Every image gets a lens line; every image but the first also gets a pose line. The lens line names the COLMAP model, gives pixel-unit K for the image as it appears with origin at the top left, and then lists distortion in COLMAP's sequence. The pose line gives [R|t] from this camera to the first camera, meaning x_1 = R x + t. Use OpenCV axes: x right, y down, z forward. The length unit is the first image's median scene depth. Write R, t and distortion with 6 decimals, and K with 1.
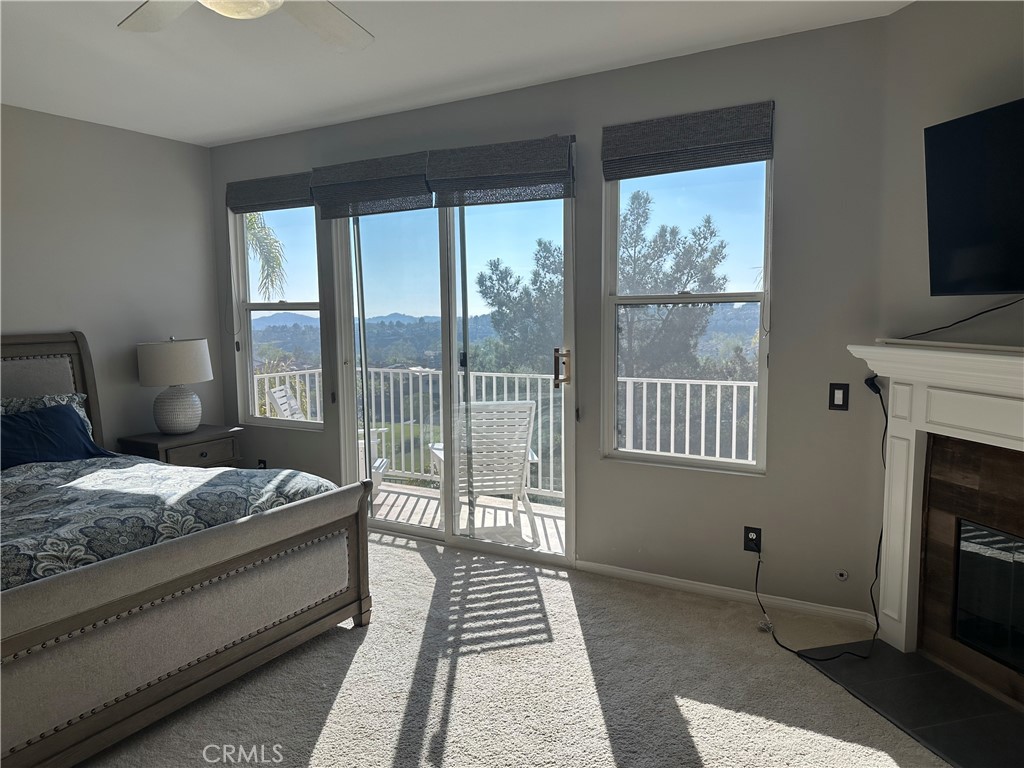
lens RADIAL K [[720.1, 0, 514.5], [0, 720.1, 388.9], [0, 0, 1]] dist [-0.003542, -0.009789]
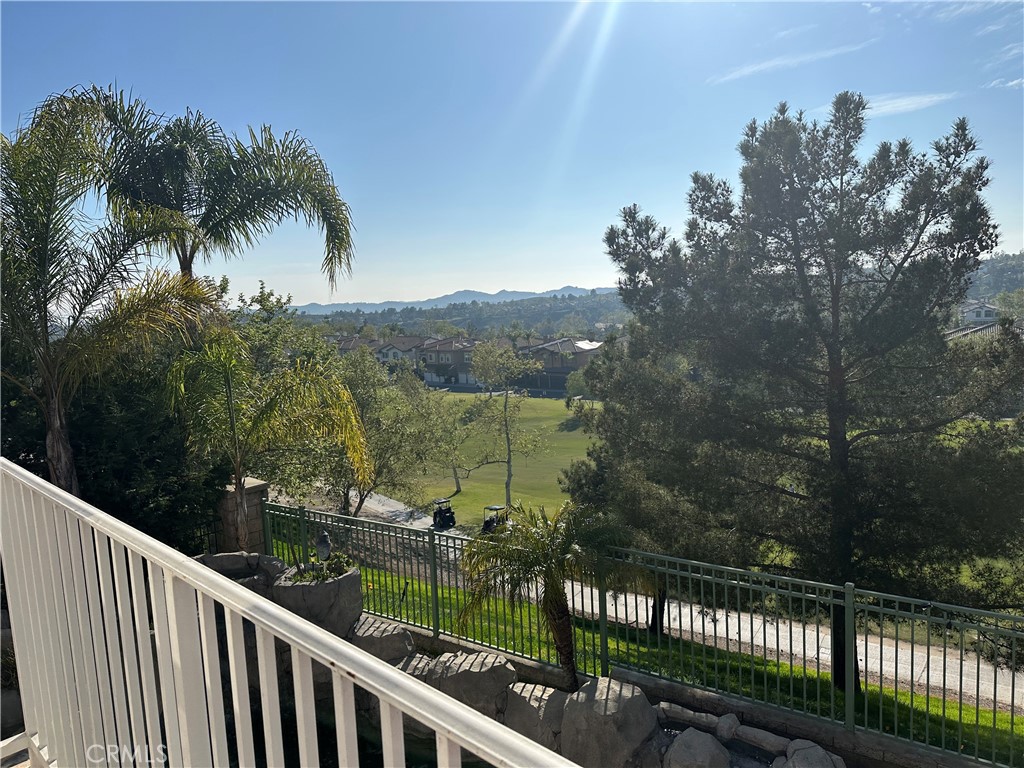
lens RADIAL K [[720.1, 0, 503.2], [0, 720.1, 375.7], [0, 0, 1]] dist [-0.003542, -0.009789]
pose [[0.966689, -0.010372, -0.255743, 0.029906], [0.015565, 0.999712, 0.018292, -0.025246], [0.255480, -0.021663, 0.966572, 0.257689]]
